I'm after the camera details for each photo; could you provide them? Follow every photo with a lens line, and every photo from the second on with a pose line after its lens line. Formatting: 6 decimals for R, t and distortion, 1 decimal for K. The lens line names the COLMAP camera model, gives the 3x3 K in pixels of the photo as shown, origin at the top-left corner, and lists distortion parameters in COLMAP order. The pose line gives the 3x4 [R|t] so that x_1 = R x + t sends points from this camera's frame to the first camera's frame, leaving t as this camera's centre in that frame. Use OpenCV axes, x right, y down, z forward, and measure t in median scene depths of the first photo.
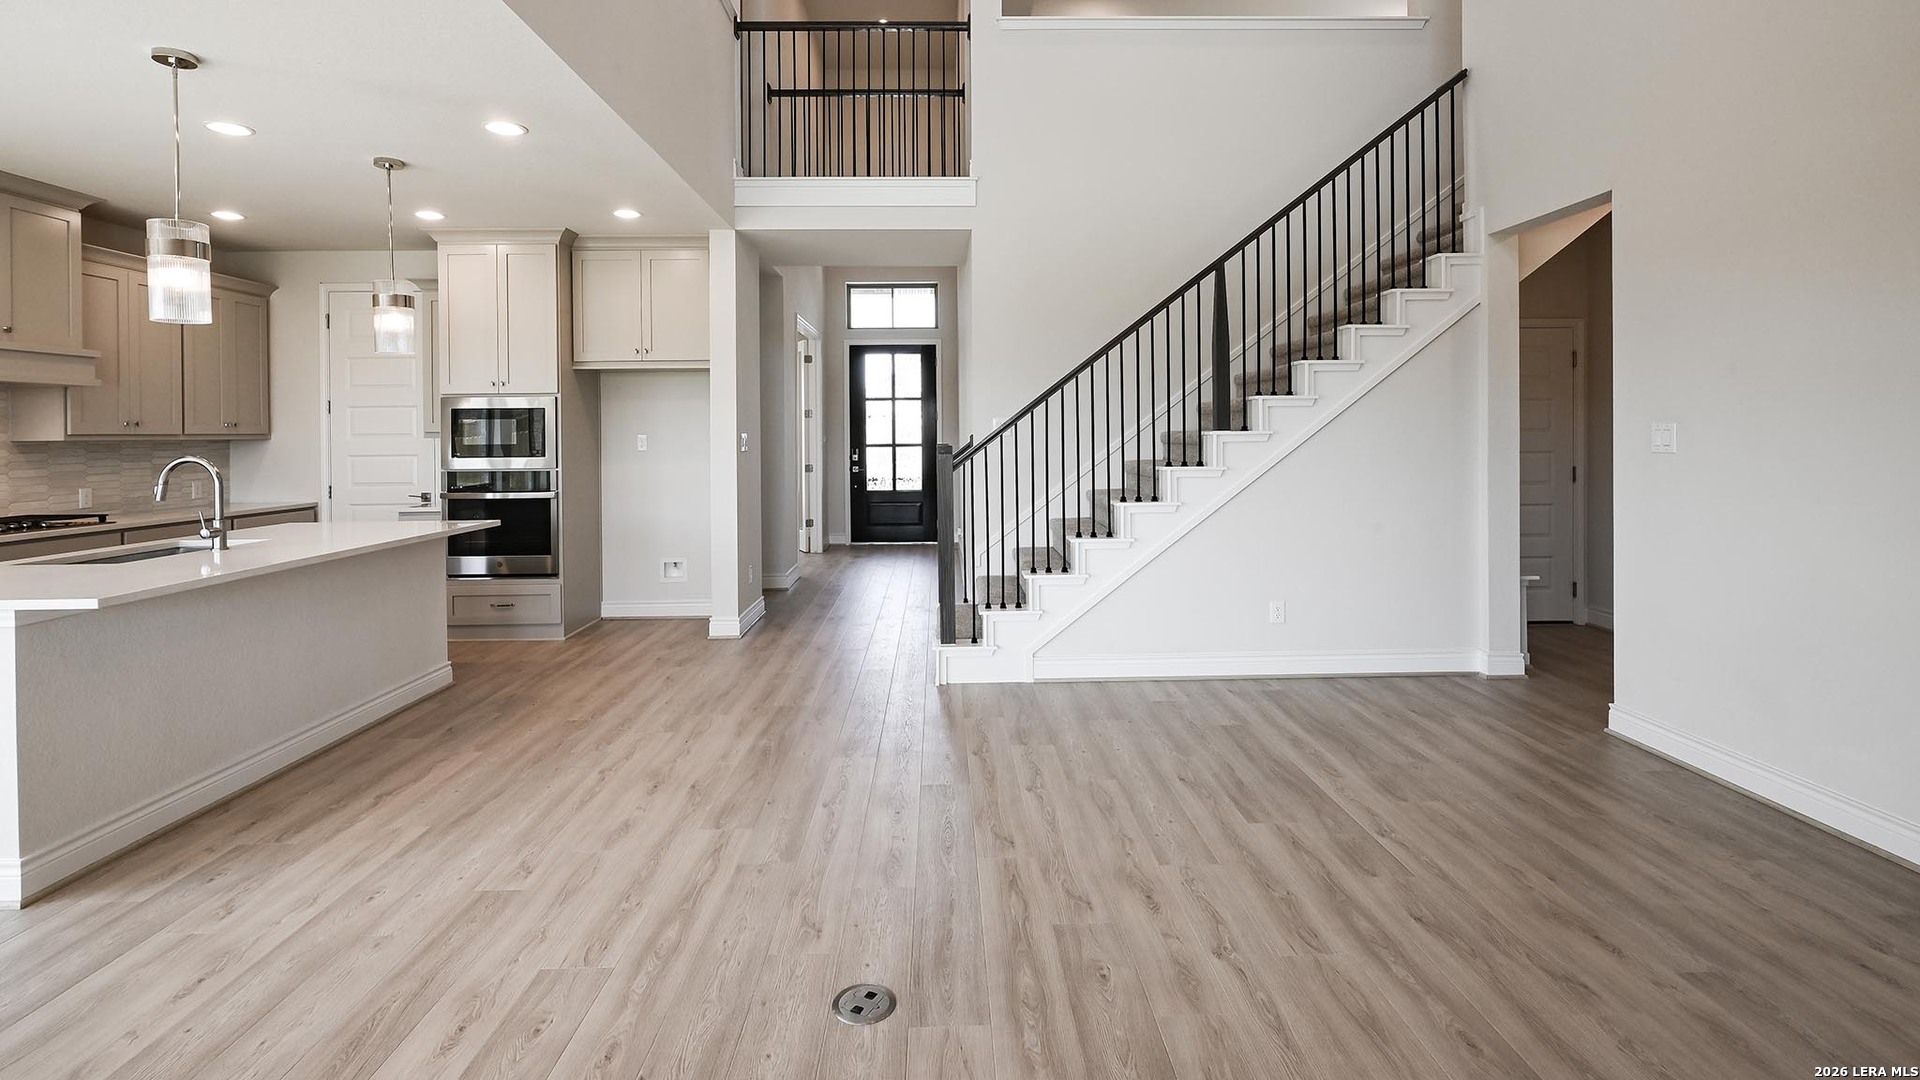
lens RADIAL K [[873.6, 0, 956.0], [0, 873.6, 438.7], [0, 0, 1]] dist [-0.000881, -0.000935]
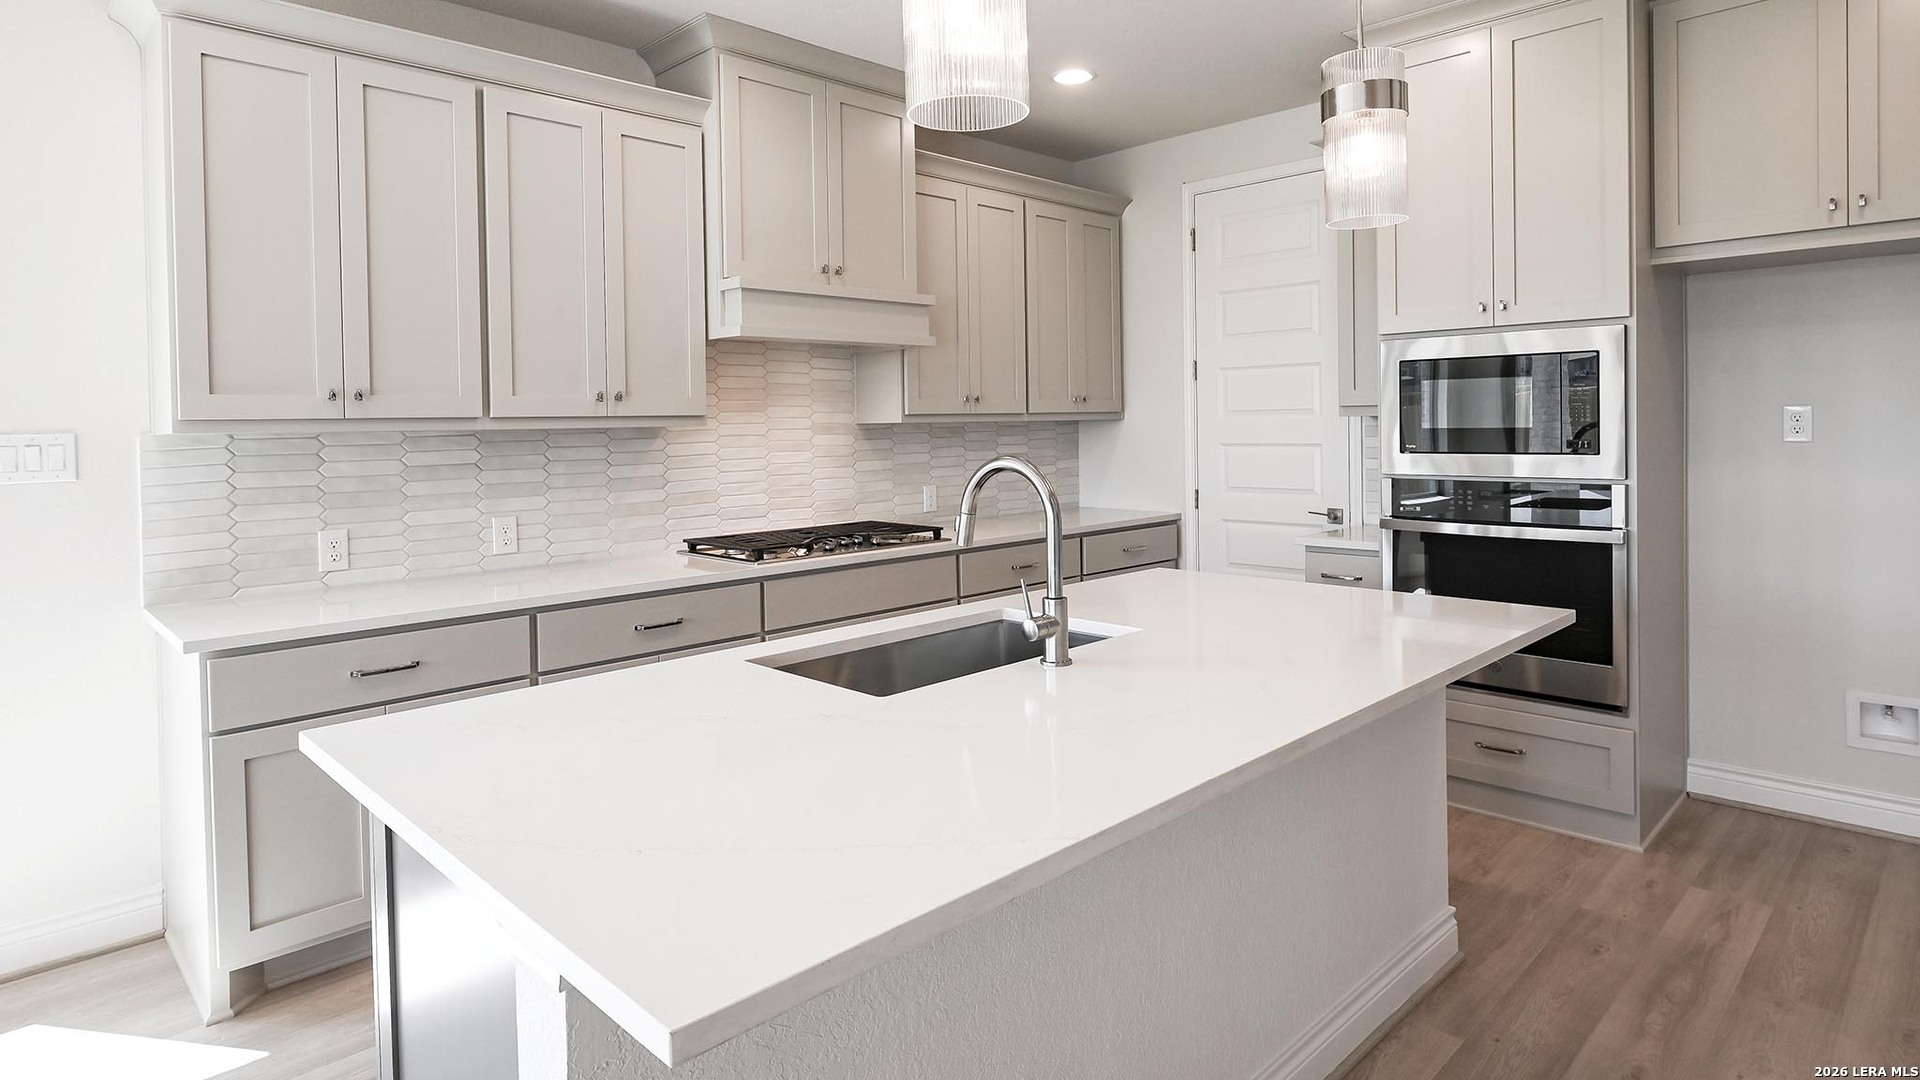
lens RADIAL K [[1036.4, 0, 951.2], [0, 1036.4, 437.0], [0, 0, 1]] dist [0.000209, 0.000674]
pose [[0.682567, 0.008082, -0.730778, -0.304012], [0.006395, 0.999835, 0.017031, -0.000295], [0.730795, -0.016298, 0.682402, 0.370338]]
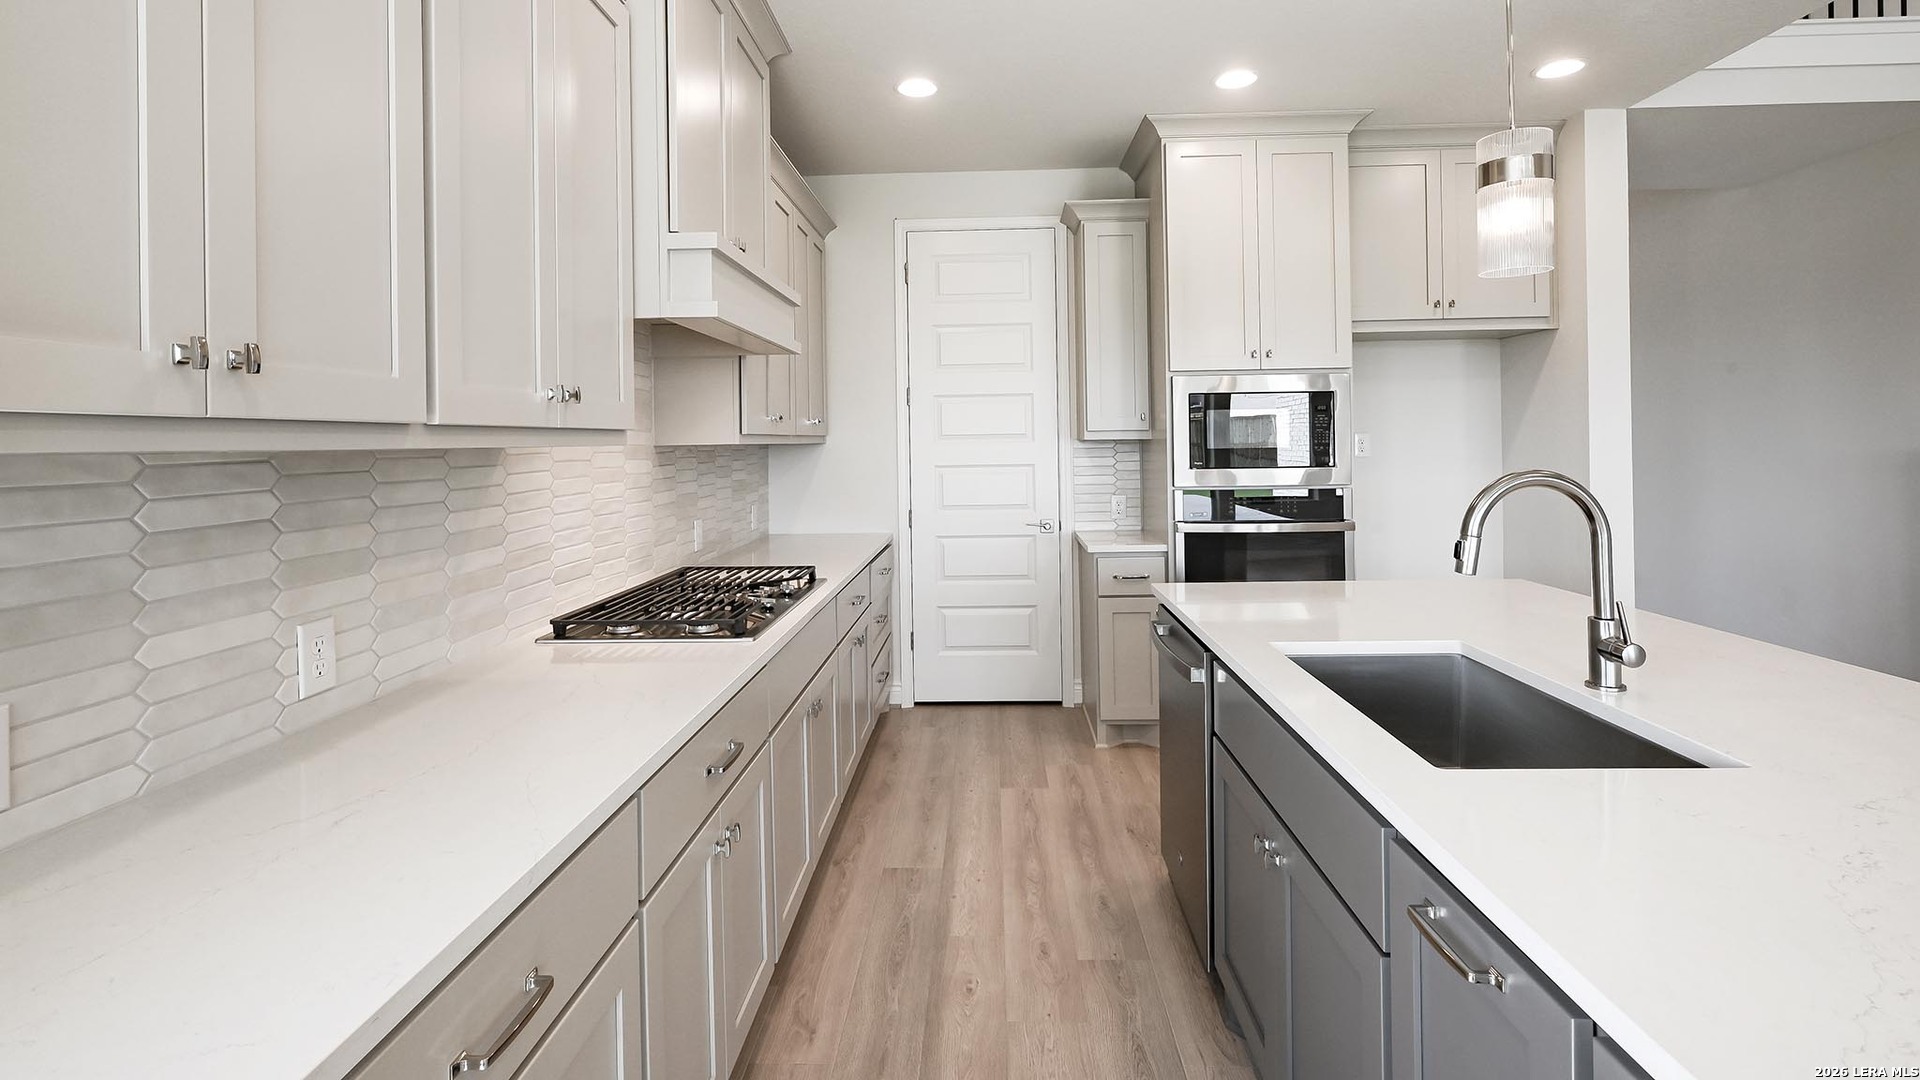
lens RADIAL K [[873.6, 0, 956.0], [0, 873.6, 438.7], [0, 0, 1]] dist [-0.000881, -0.000935]
pose [[0.998126, -0.006553, -0.060837, -0.711596], [0.006081, 0.999950, -0.007939, 0.003496], [0.060886, 0.007554, 0.998116, 0.342766]]
